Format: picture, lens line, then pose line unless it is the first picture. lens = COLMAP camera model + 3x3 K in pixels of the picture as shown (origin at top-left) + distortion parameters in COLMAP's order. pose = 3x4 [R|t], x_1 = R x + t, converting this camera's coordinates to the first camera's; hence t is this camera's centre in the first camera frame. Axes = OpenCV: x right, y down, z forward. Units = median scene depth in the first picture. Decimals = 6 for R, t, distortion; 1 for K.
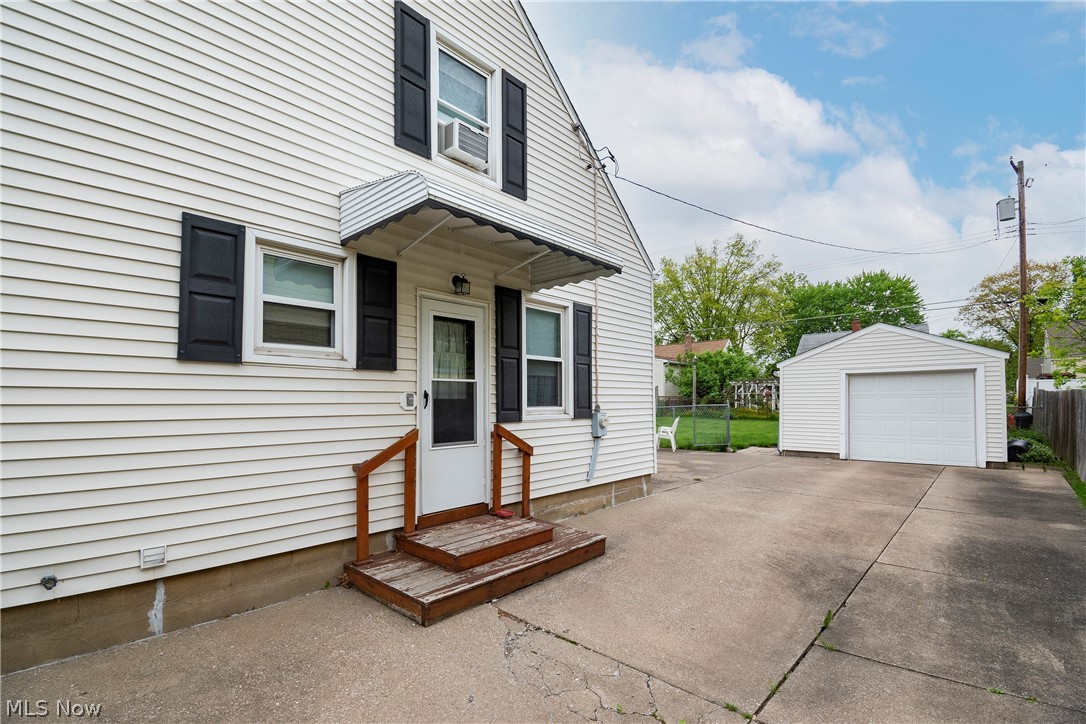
lens RADIAL K [[482.4, 0, 545.6], [0, 482.4, 392.5], [0, 0, 1]] dist [0.002214, -0.014985]
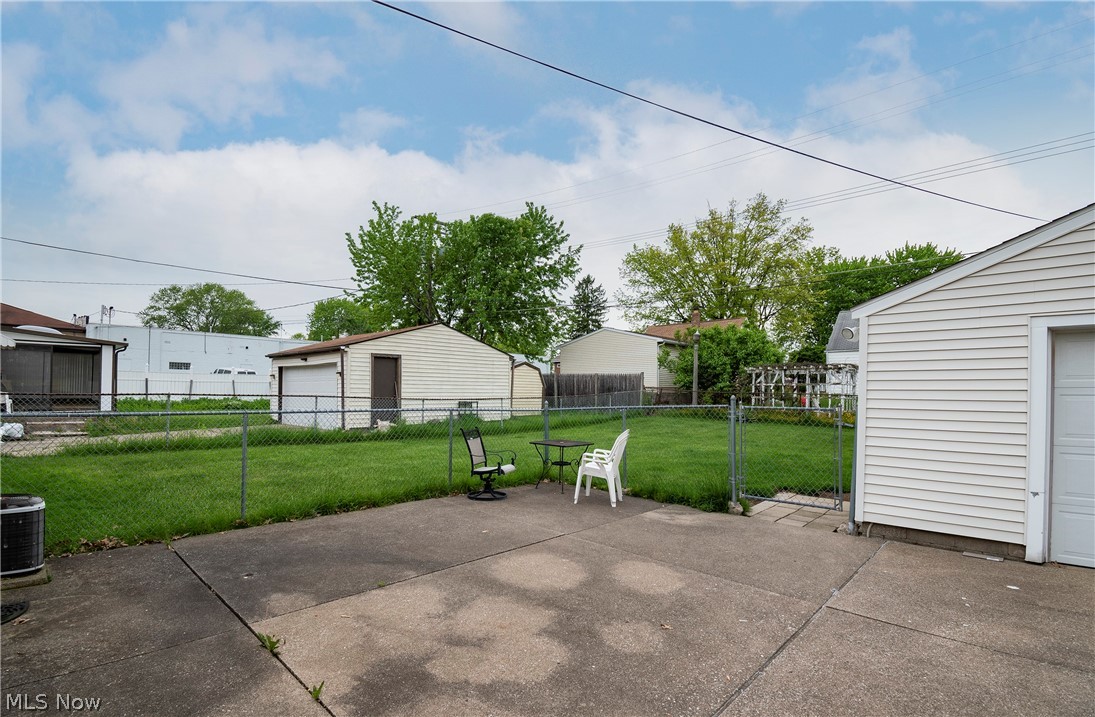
lens RADIAL K [[509.1, 0, 545.8], [0, 509.1, 389.4], [0, 0, 1]] dist [0.000089, -0.019576]
pose [[0.999818, 0.014590, -0.012319, 0.047728], [-0.014404, 0.999783, 0.015026, 0.001151], [0.012536, -0.014845, 0.999811, 0.119965]]
